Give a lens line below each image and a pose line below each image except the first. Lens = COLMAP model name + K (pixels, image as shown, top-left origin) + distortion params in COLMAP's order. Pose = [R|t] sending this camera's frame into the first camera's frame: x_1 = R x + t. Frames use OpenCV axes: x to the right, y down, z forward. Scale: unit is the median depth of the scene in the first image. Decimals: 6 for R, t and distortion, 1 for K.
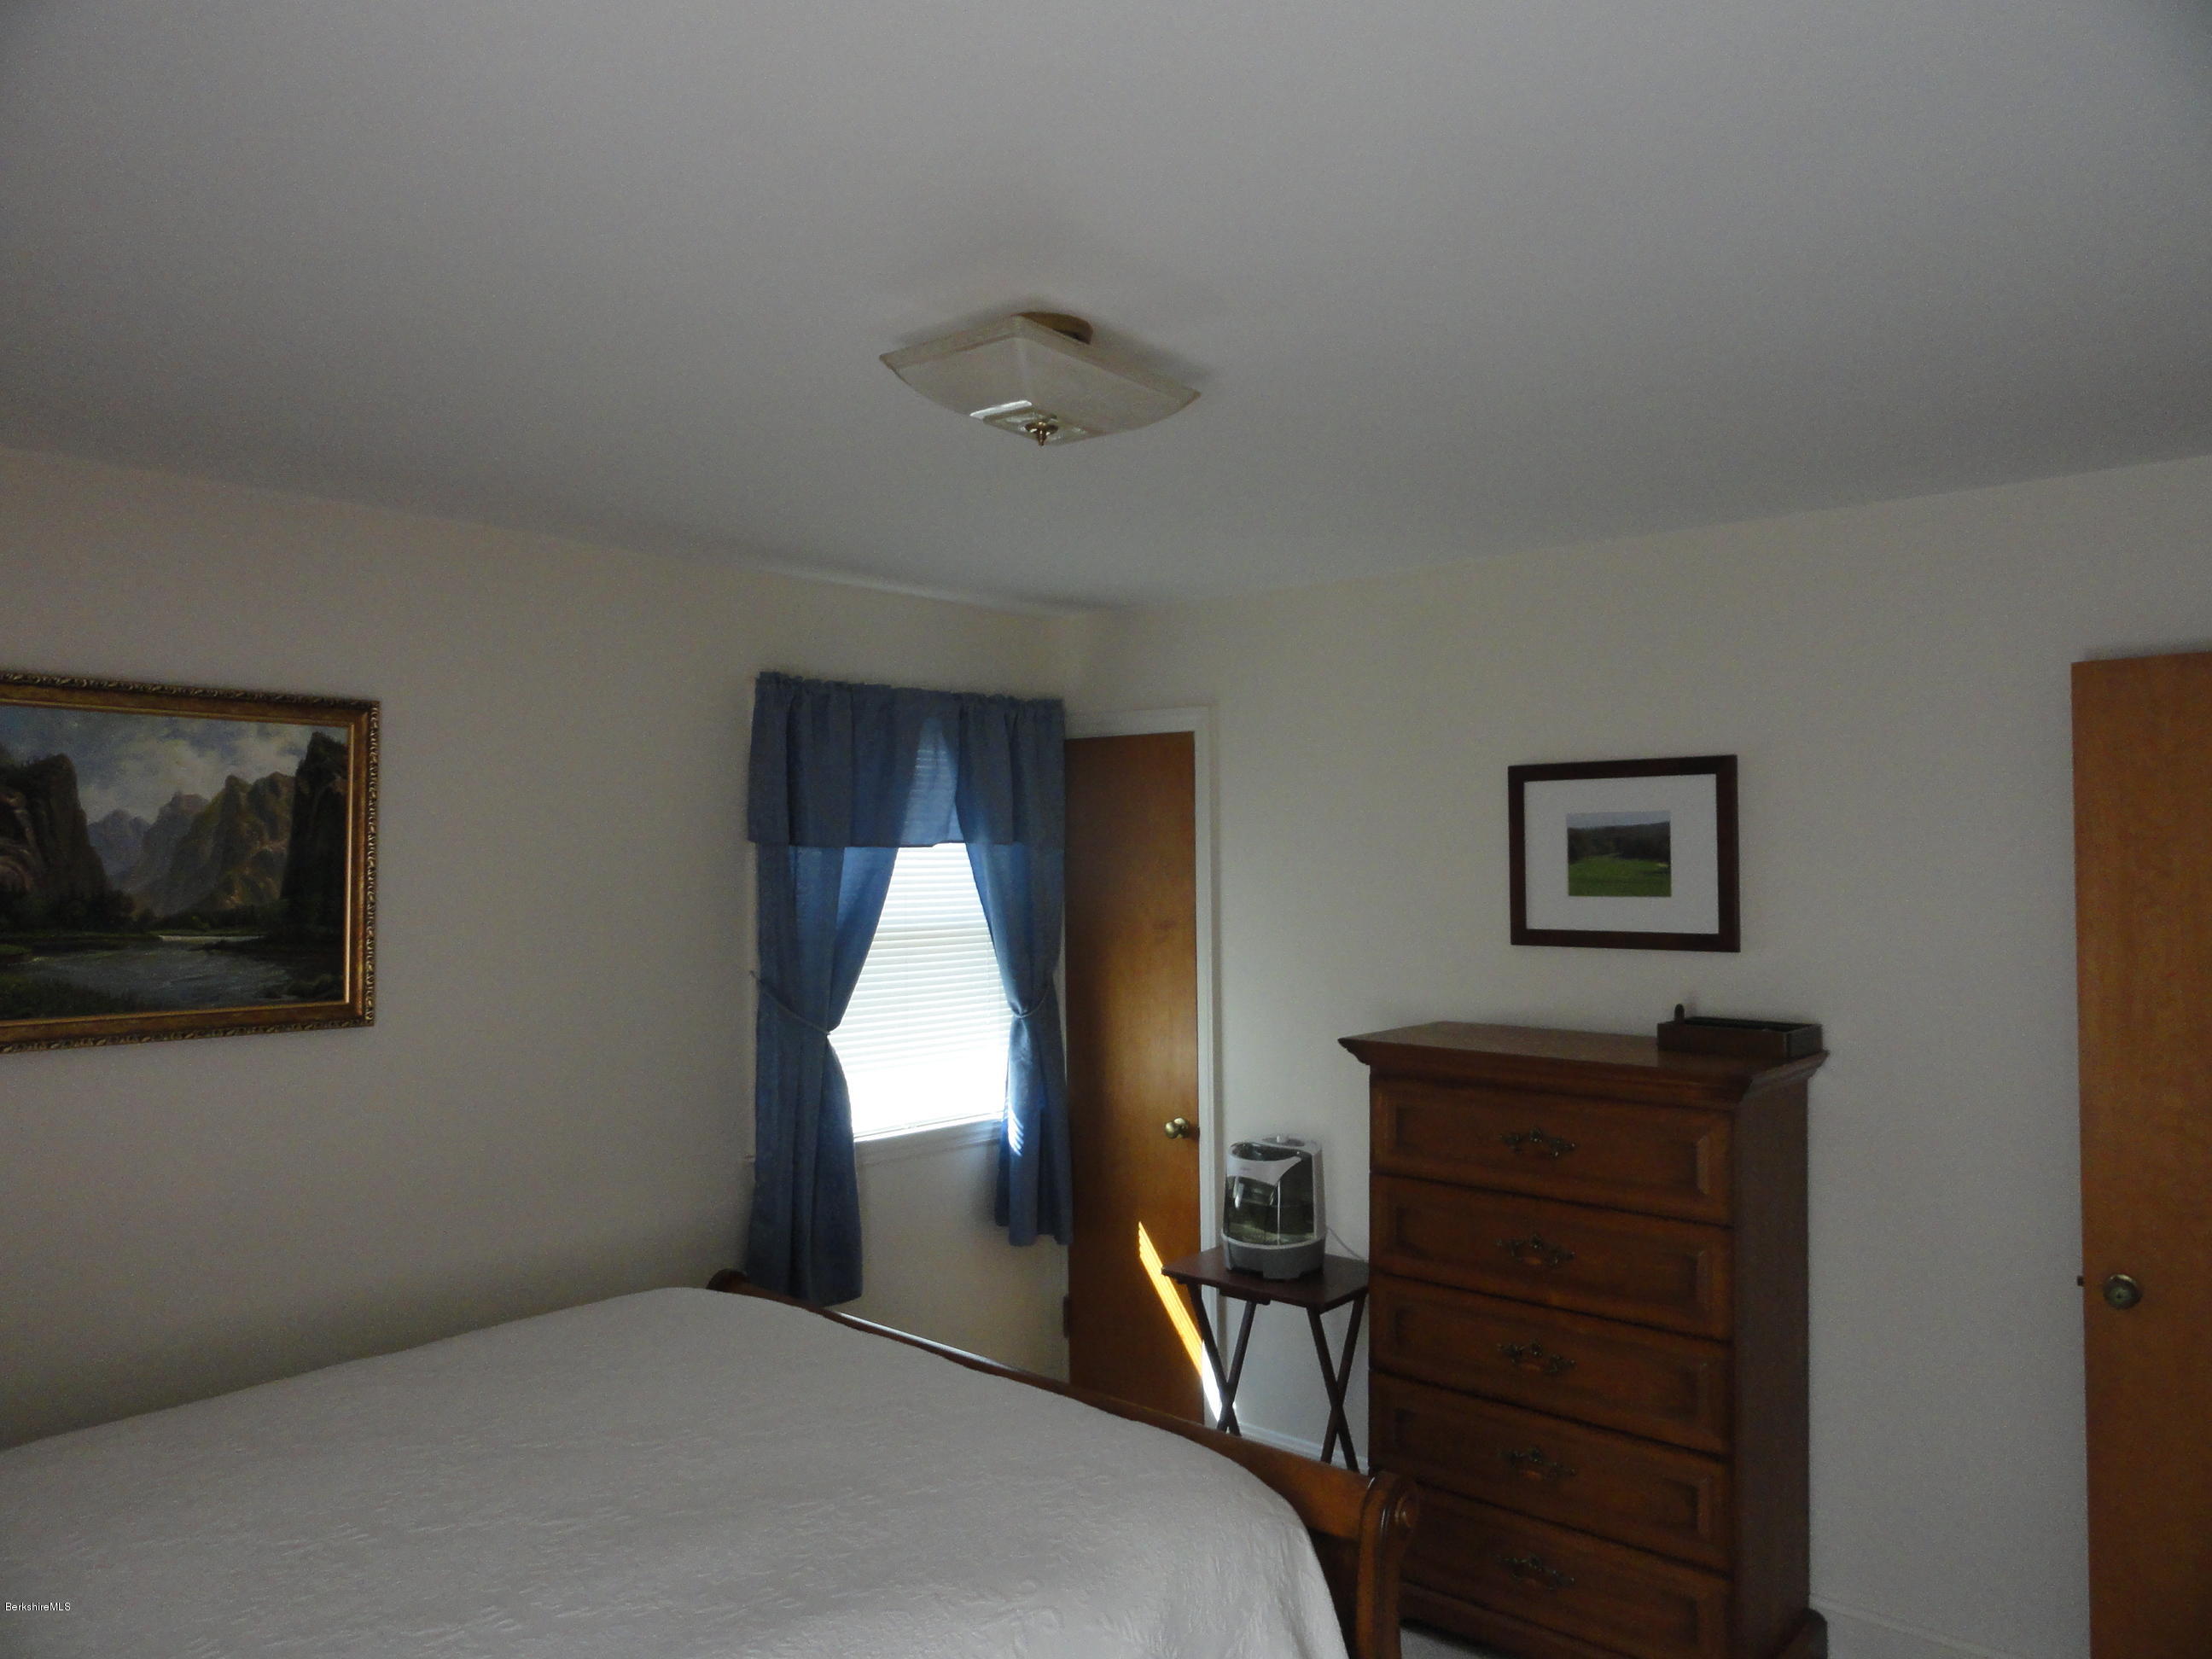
lens RADIAL K [[1531.7, 0, 1106.0], [0, 1531.7, 829.5], [0, 0, 1]] dist [-0.001614, -0.001255]
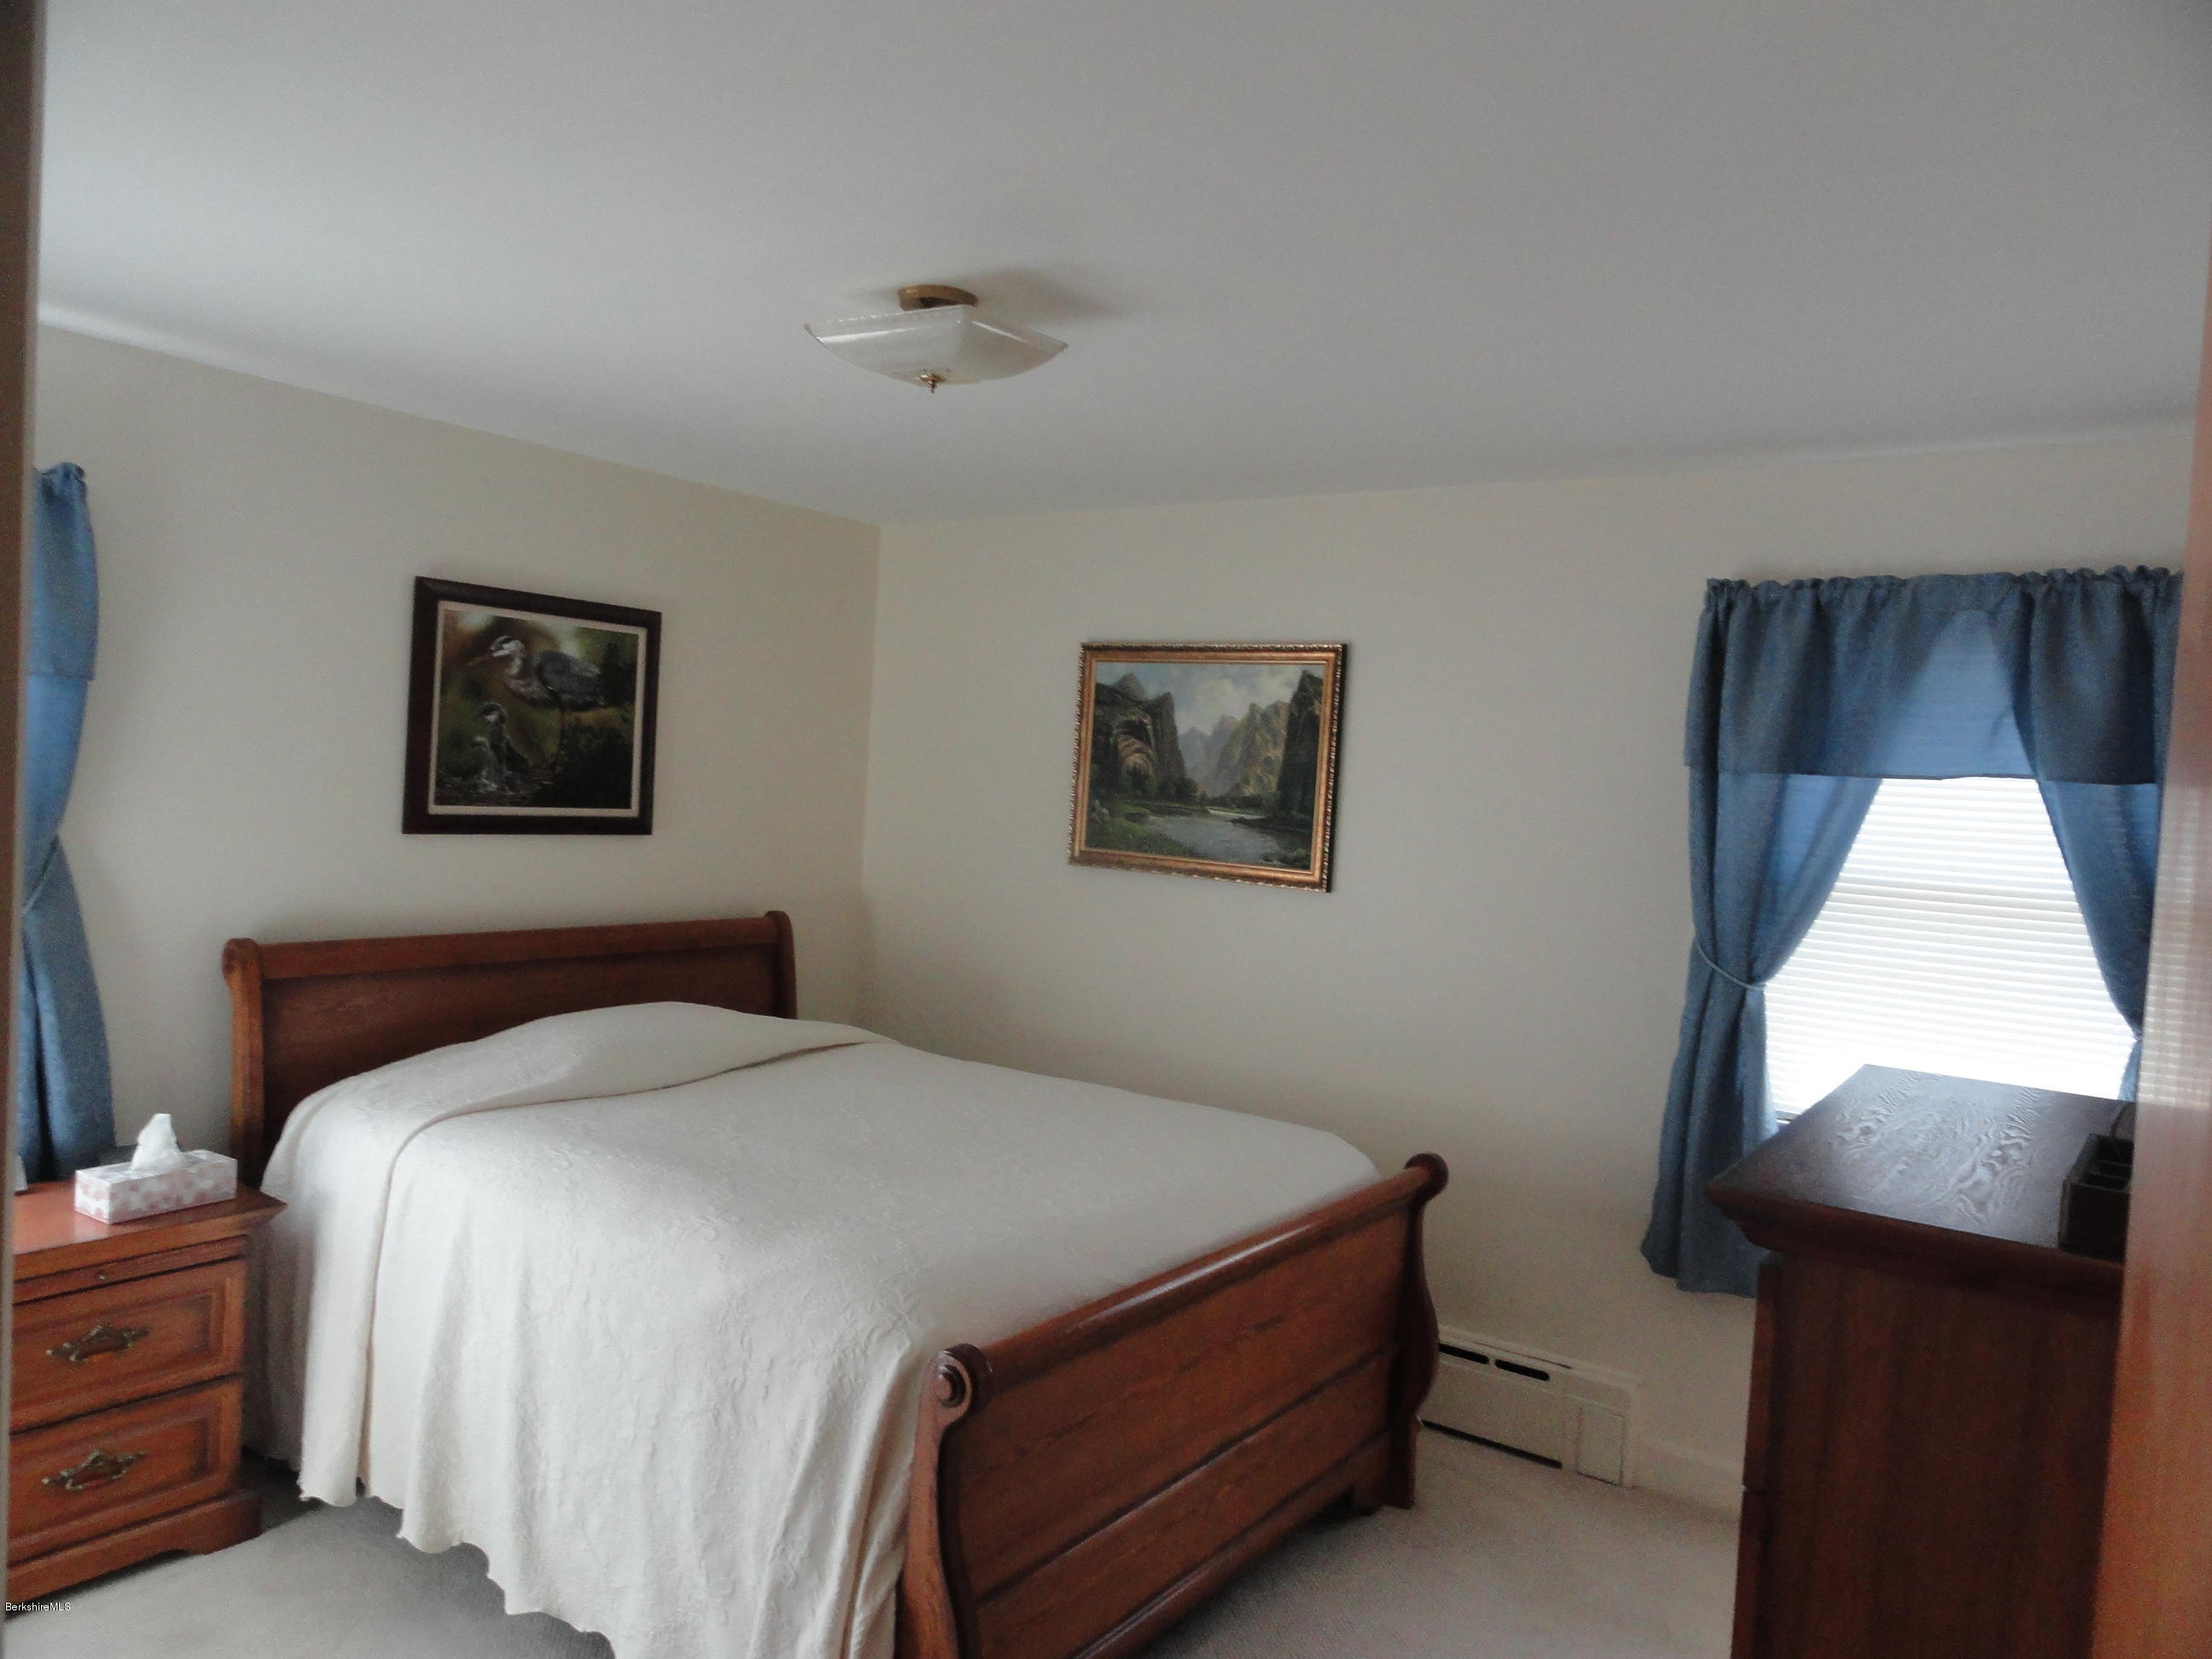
lens RADIAL K [[1531.7, 0, 1106.0], [0, 1531.7, 829.5], [0, 0, 1]] dist [-0.001614, -0.001255]
pose [[0.116304, 0.051210, -0.991893, 0.852304], [-0.035759, 0.998238, 0.047345, 0.020228], [0.992570, 0.029962, 0.117930, 0.700462]]
